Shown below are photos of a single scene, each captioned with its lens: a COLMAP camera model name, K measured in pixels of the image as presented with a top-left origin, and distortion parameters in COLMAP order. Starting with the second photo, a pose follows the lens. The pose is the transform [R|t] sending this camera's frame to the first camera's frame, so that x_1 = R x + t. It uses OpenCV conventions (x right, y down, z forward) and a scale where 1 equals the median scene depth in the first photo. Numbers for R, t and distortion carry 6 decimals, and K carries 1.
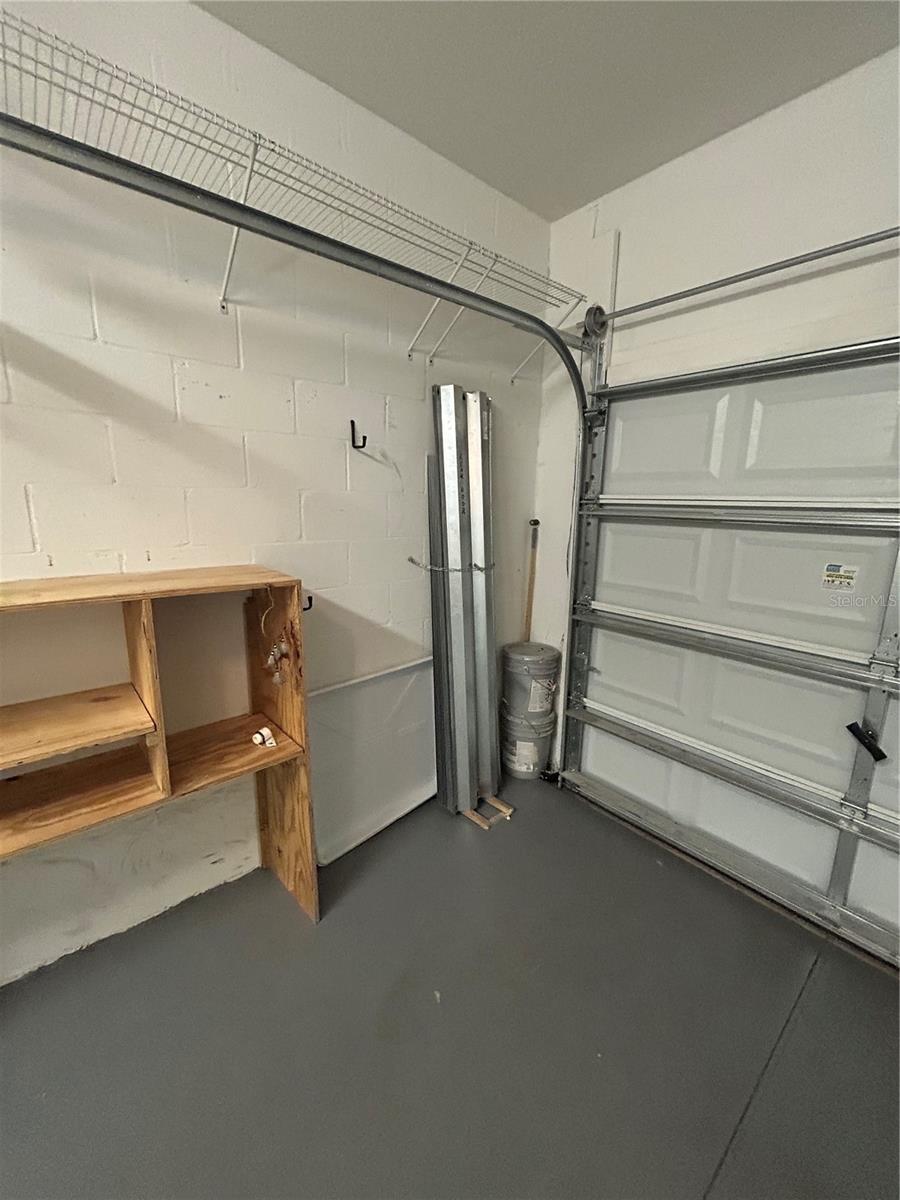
lens RADIAL K [[478.0, 0, 450.0], [0, 478.0, 600.0], [0, 0, 1]] dist [-0.000482, -0.000026]
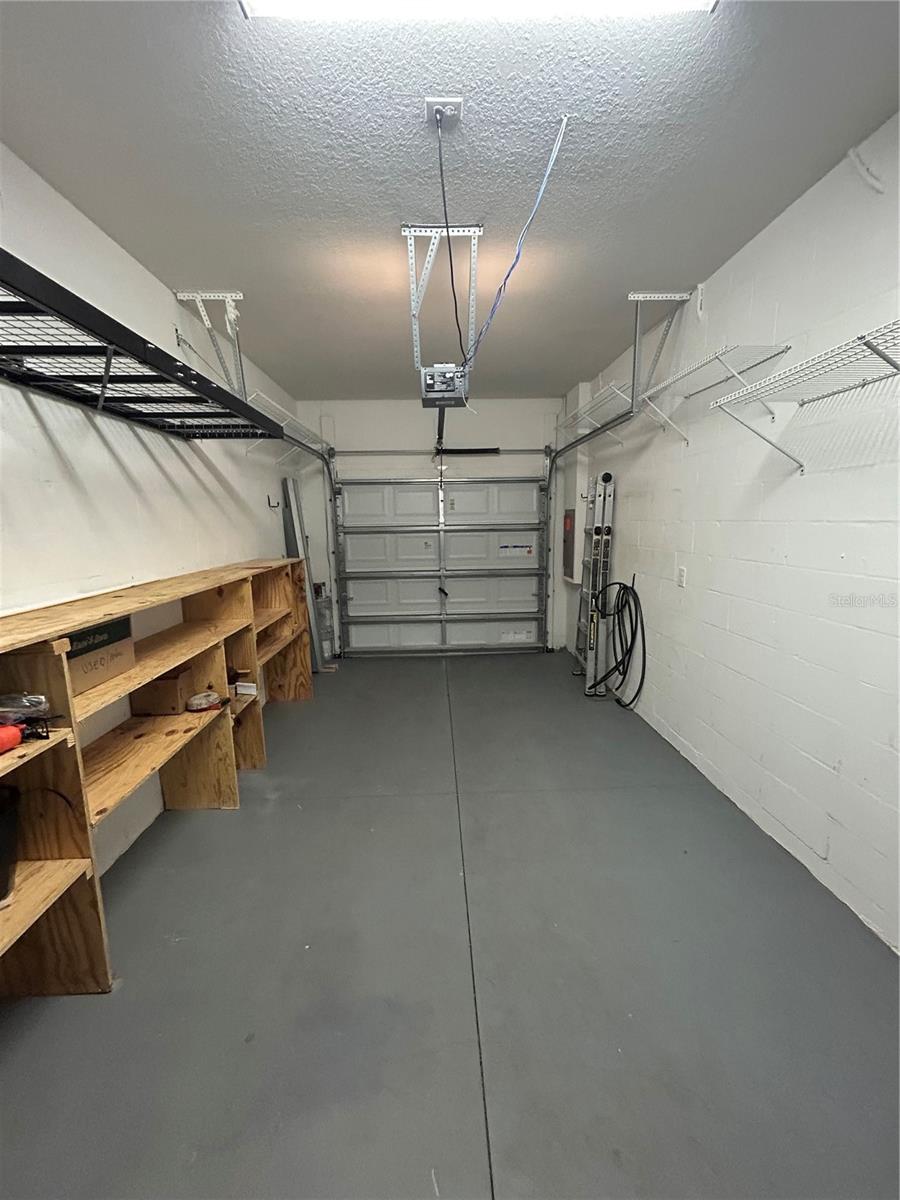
lens RADIAL K [[478.0, 0, 450.0], [0, 478.0, 600.0], [0, 0, 1]] dist [-0.000482, -0.000026]
pose [[0.619236, -0.158302, 0.769082, -1.278213], [0.186716, 0.981058, 0.051597, 0.134582], [-0.762682, 0.111649, 0.637064, -0.895517]]
